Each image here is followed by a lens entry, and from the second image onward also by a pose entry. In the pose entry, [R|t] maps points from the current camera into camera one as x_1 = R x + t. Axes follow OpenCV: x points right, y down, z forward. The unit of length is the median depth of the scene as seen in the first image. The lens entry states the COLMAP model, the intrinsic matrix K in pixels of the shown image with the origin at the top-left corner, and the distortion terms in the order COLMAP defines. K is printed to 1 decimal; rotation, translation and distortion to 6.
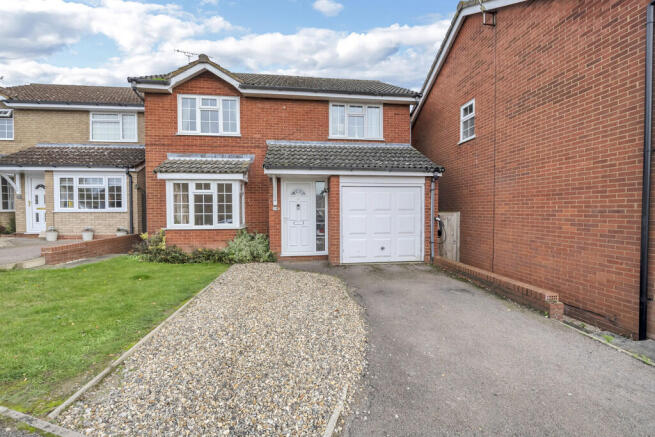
lens RADIAL K [[266.3, 0, 329.1], [0, 266.3, 214.0], [0, 0, 1]] dist [-0.009358, -0.001730]
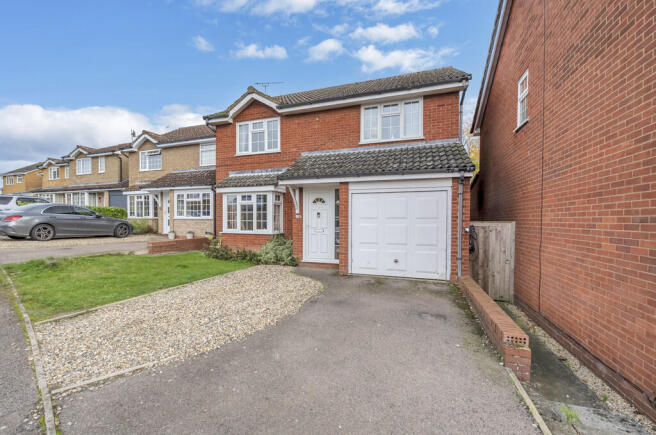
lens RADIAL K [[281.8, 0, 323.5], [0, 281.8, 222.6], [0, 0, 1]] dist [-0.010213, -0.000137]
pose [[0.883774, 0.011979, -0.467760, 0.418194], [-0.015039, 0.999883, -0.002807, 0.006039], [0.467671, 0.009516, 0.883851, 0.048102]]
